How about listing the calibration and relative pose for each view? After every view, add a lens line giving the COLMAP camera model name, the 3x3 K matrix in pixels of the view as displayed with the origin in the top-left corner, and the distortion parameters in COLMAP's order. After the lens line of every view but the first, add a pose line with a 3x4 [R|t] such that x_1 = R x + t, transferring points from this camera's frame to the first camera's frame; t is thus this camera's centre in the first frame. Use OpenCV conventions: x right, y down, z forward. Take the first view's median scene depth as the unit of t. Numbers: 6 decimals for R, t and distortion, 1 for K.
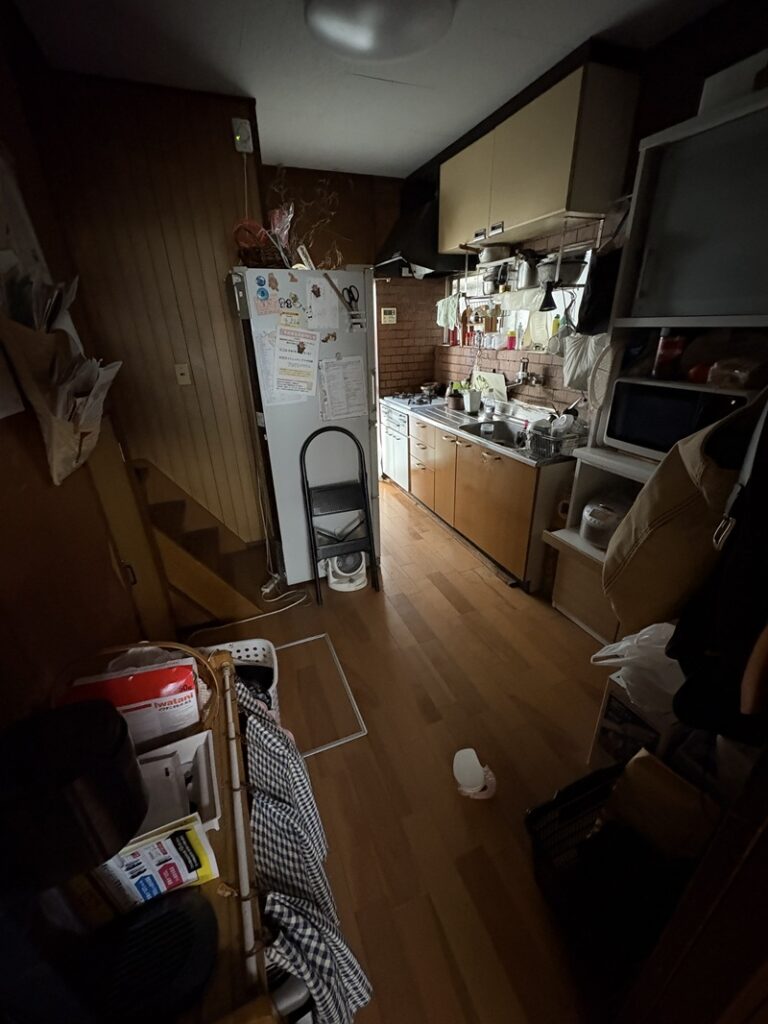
lens RADIAL K [[408.9, 0, 384.0], [0, 408.9, 512.0], [0, 0, 1]] dist [0.001646, 0.000041]
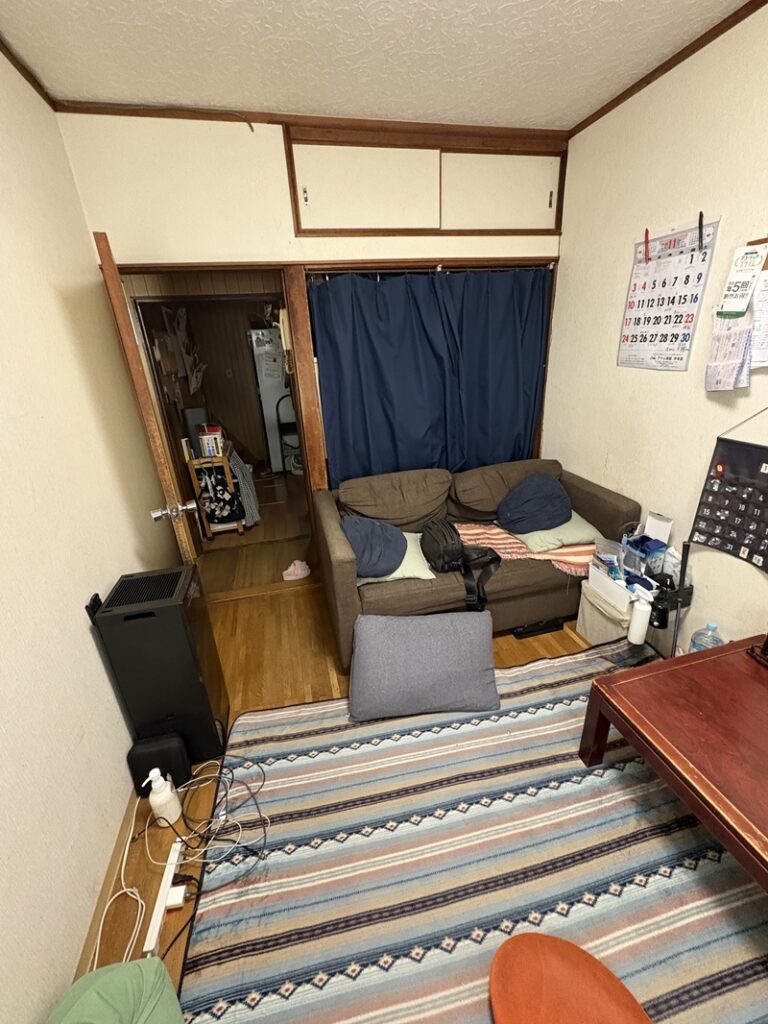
lens RADIAL K [[409.5, 0, 382.3], [0, 409.5, 515.4], [0, 0, 1]] dist [0.001669, -0.000269]
pose [[0.991025, 0.030587, -0.130128, 0.641521], [-0.033252, 0.999278, -0.018359, 0.445486], [0.129472, 0.022521, 0.991327, -1.071332]]
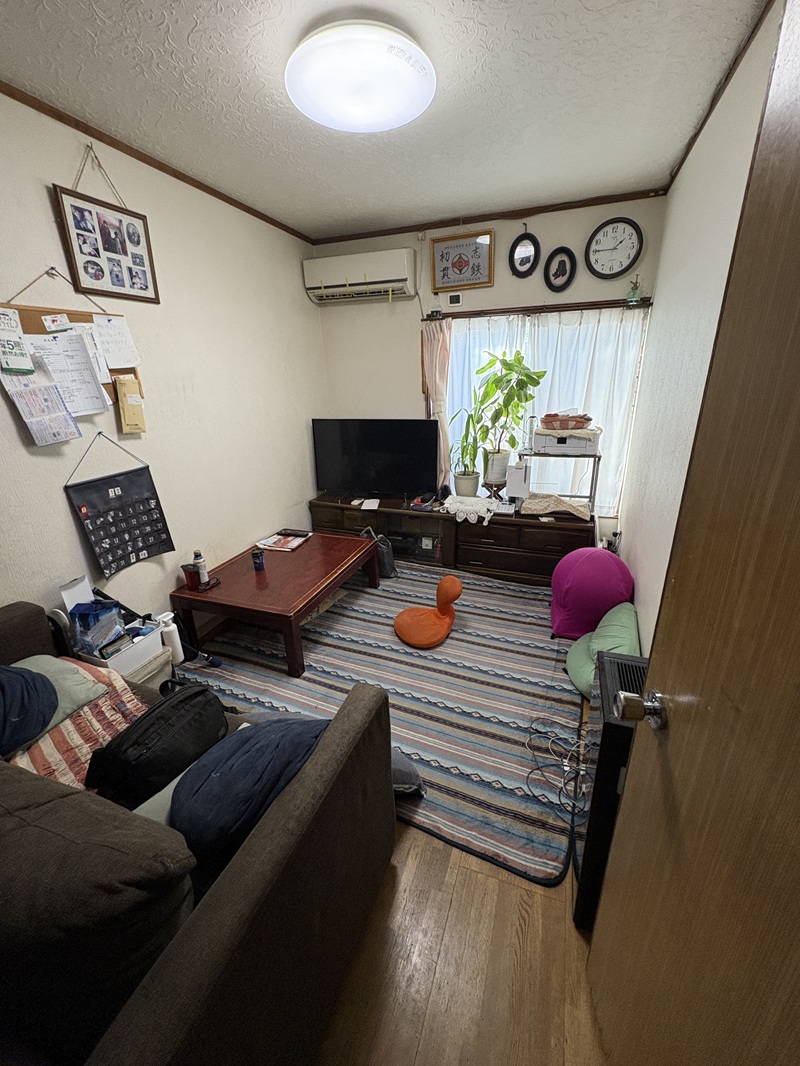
lens RADIAL K [[426.3, 0, 398.2], [0, 426.3, 536.5], [0, 0, 1]] dist [0.001669, -0.000269]
pose [[-0.734748, -0.190486, 0.651046, -1.492583], [0.327441, 0.740946, 0.586329, -1.116007], [-0.594077, 0.643983, -0.482035, 2.655028]]
